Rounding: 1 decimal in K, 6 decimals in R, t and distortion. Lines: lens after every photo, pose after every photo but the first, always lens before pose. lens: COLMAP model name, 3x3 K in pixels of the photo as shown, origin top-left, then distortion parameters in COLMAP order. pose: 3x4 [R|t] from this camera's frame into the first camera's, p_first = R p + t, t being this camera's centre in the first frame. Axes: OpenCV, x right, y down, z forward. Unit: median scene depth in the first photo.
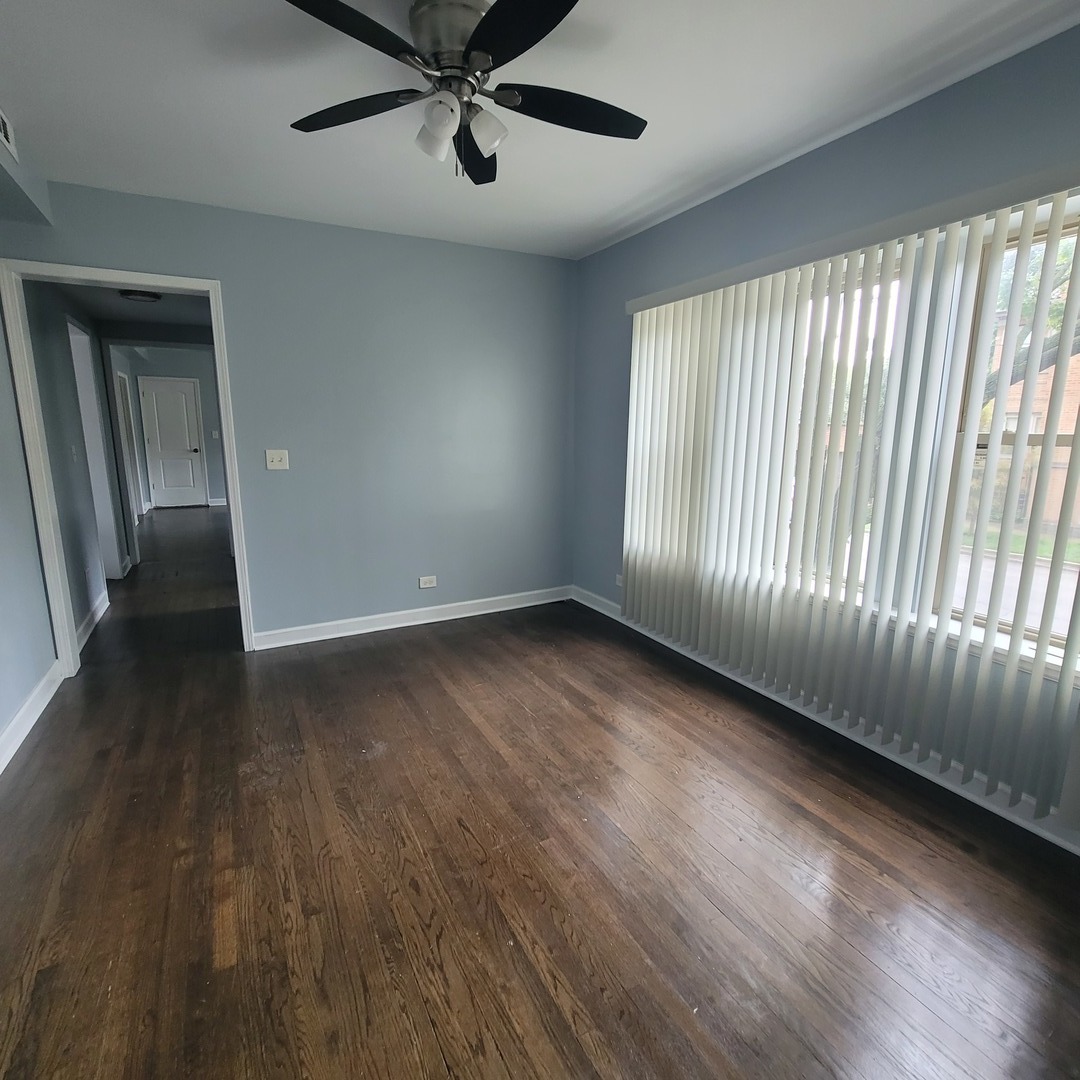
lens RADIAL K [[586.2, 0, 537.5], [0, 586.2, 540.3], [0, 0, 1]] dist [0.000062, -0.000040]
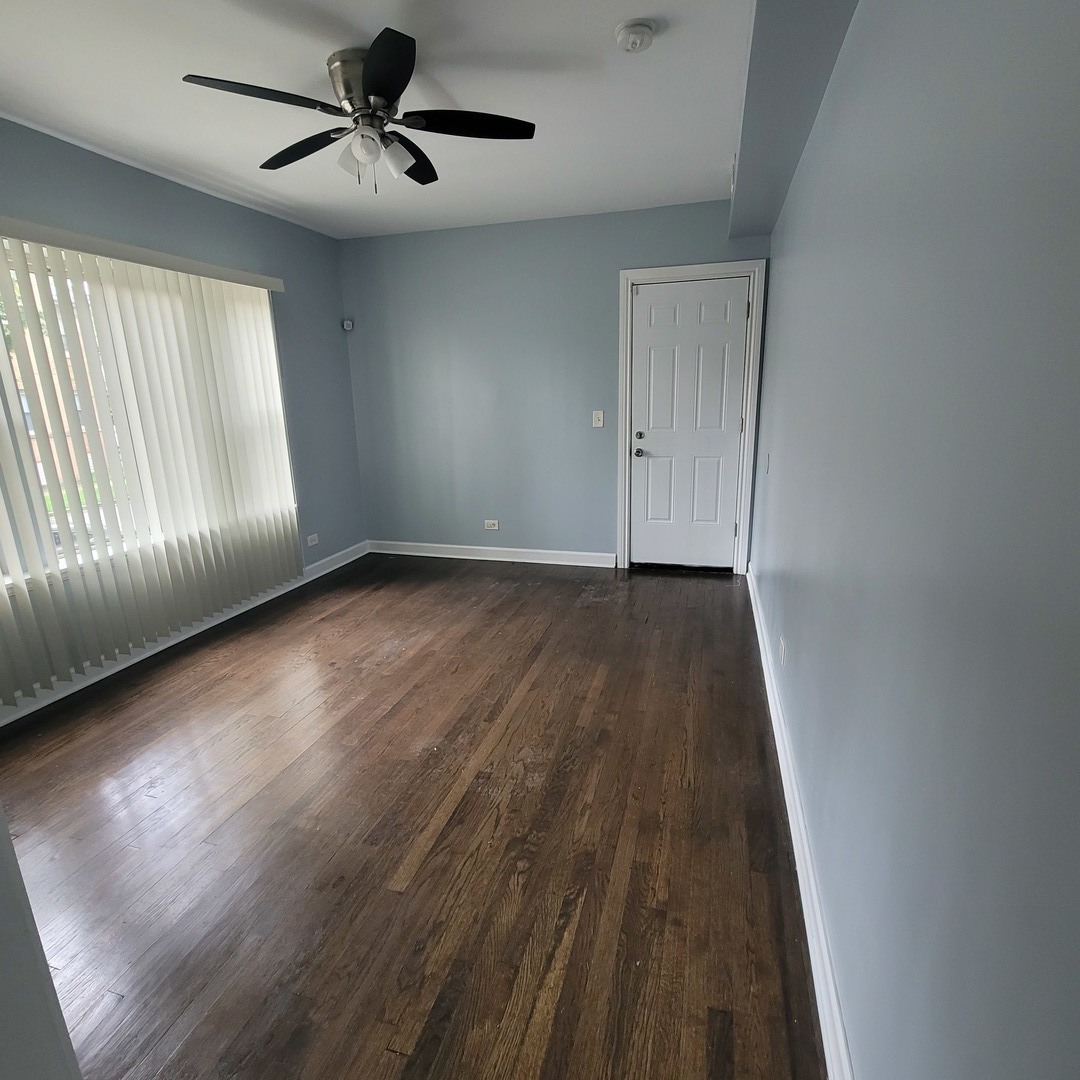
lens RADIAL K [[586.2, 0, 539.8], [0, 586.2, 540.1], [0, 0, 1]] dist [0.000062, -0.000040]
pose [[-0.712952, -0.163115, 0.681977, -1.171150], [0.154580, 0.912082, 0.379752, -0.323673], [-0.683962, 0.376165, -0.625056, 1.574776]]
